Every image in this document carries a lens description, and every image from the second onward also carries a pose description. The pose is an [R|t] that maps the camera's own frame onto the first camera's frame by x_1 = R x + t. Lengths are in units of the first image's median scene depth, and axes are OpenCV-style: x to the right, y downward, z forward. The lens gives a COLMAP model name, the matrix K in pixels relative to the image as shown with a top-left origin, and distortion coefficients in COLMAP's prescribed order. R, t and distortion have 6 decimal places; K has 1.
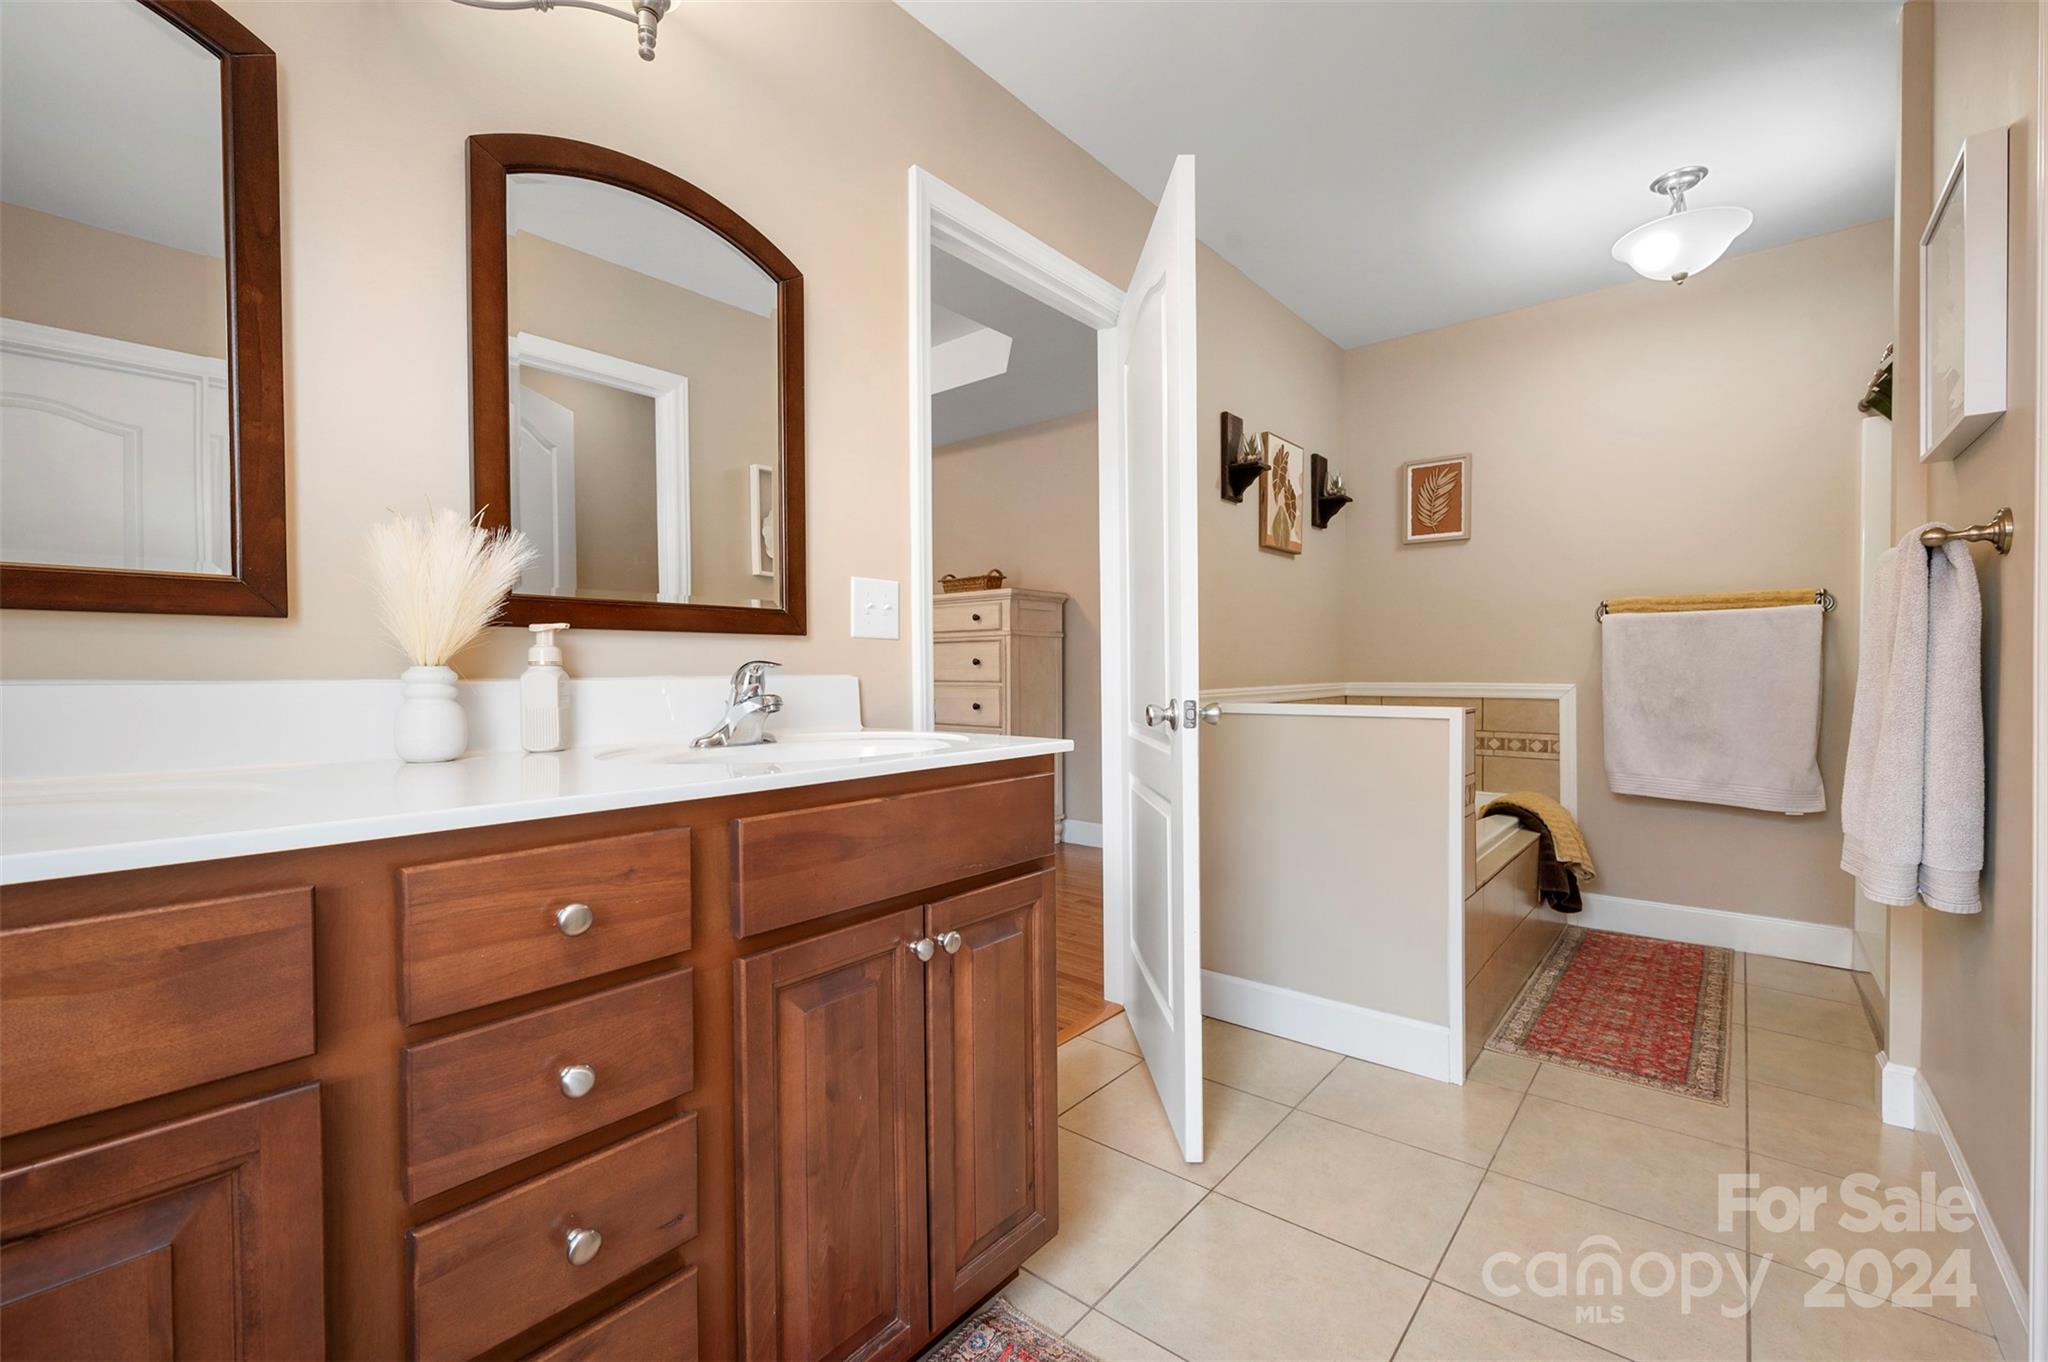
lens RADIAL K [[858.7, 0, 1025.5], [0, 858.7, 688.0], [0, 0, 1]] dist [-0.001243, 0.000026]
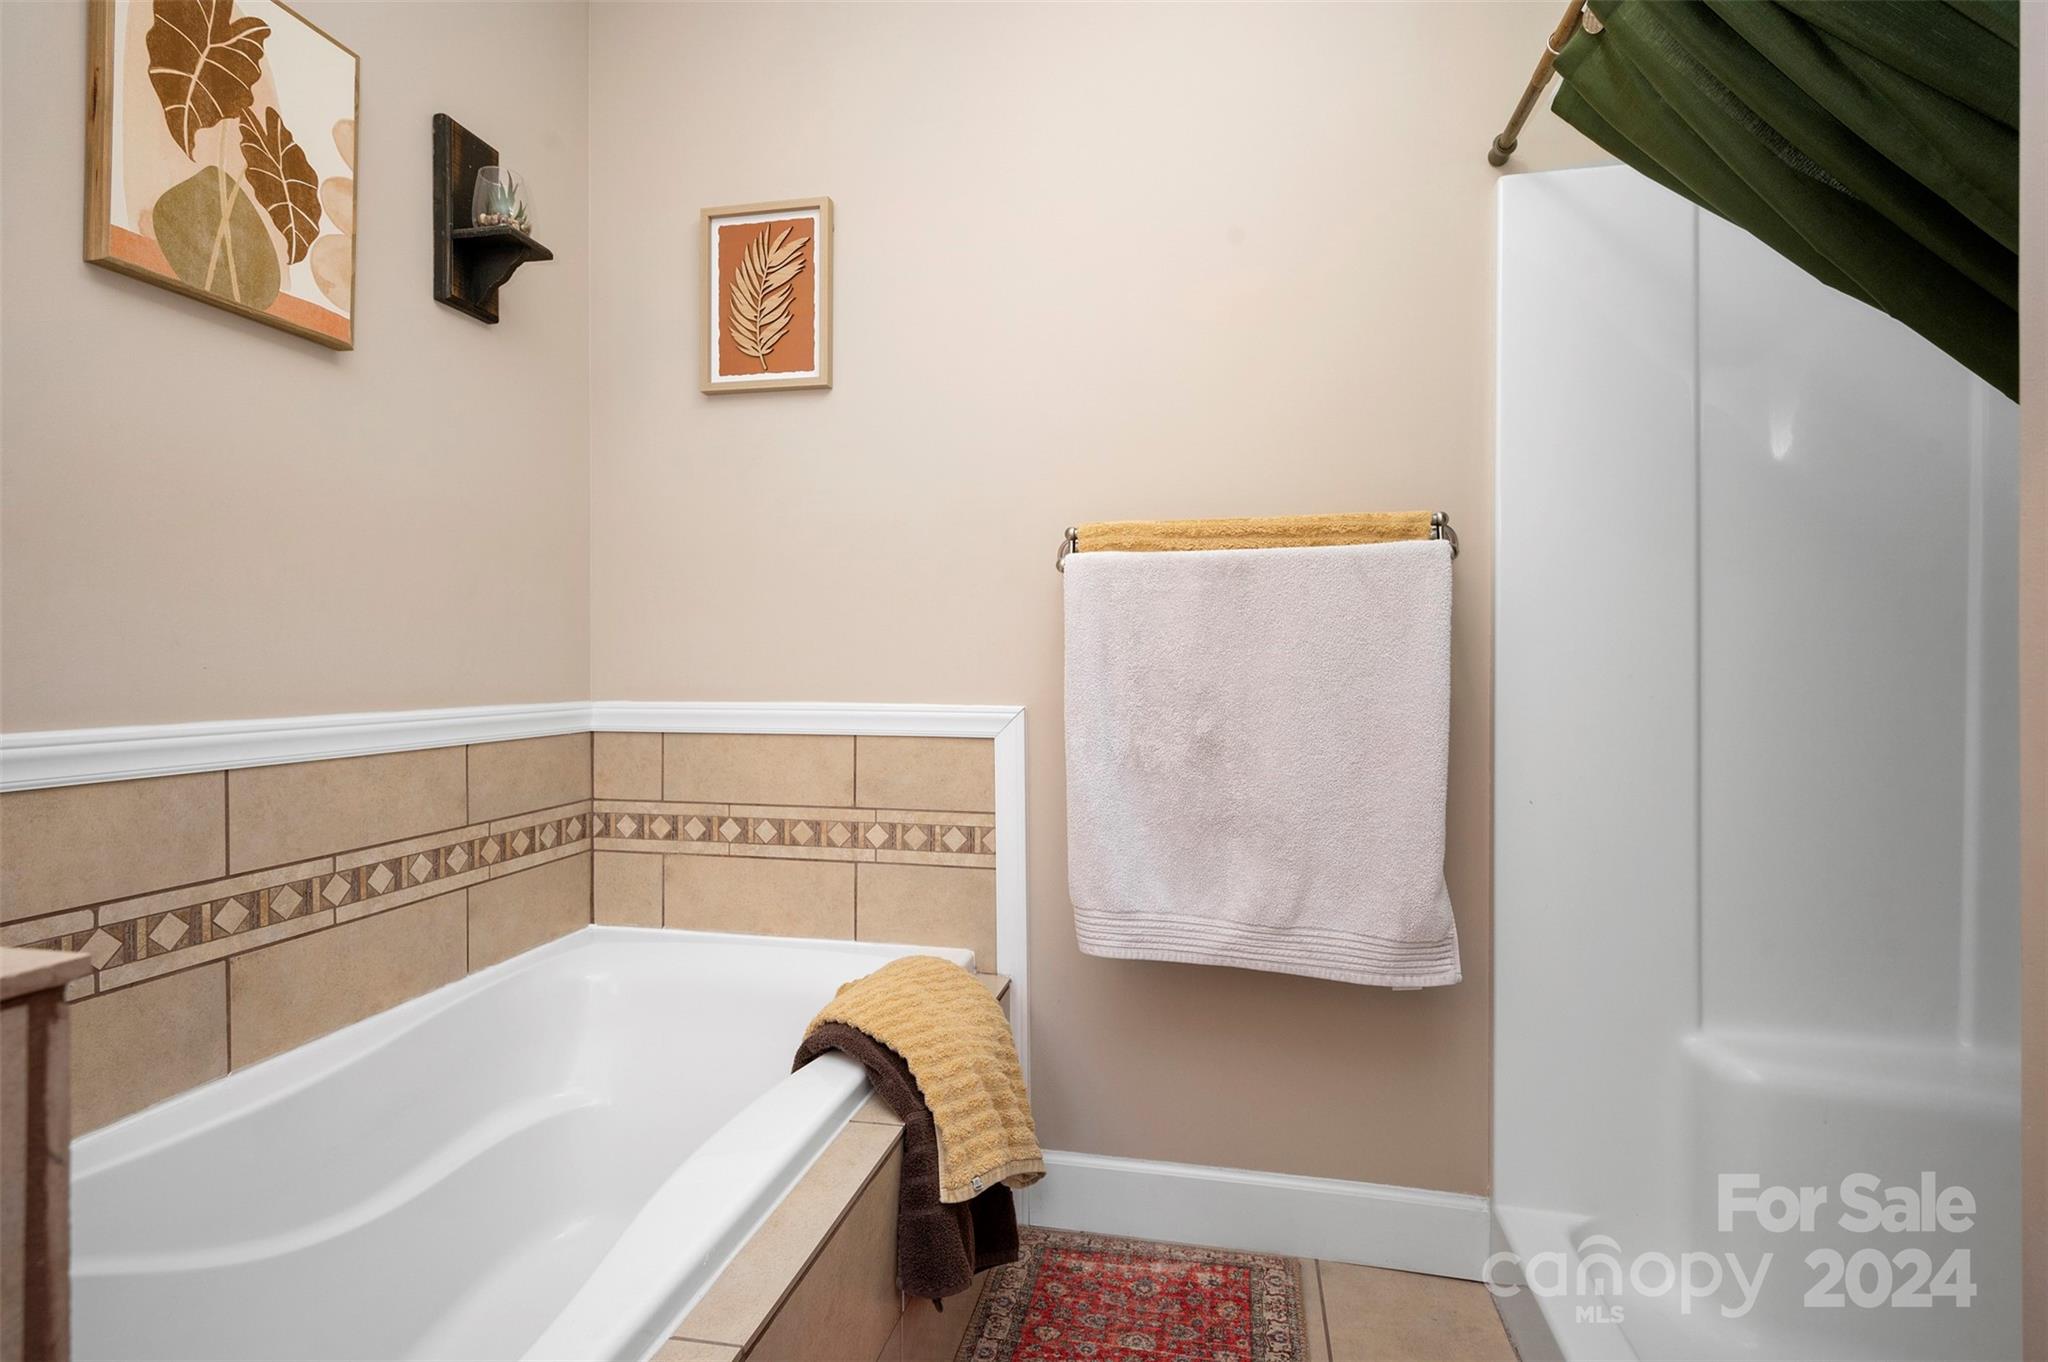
lens RADIAL K [[1000.8, 0, 1023.9], [0, 1000.8, 678.4], [0, 0, 1]] dist [0.000320, 0.000237]
pose [[0.883110, 0.001608, 0.469163, 0.378702], [0.004324, 0.999924, -0.011565, -0.012929], [-0.469146, 0.012242, 0.883036, 0.509251]]
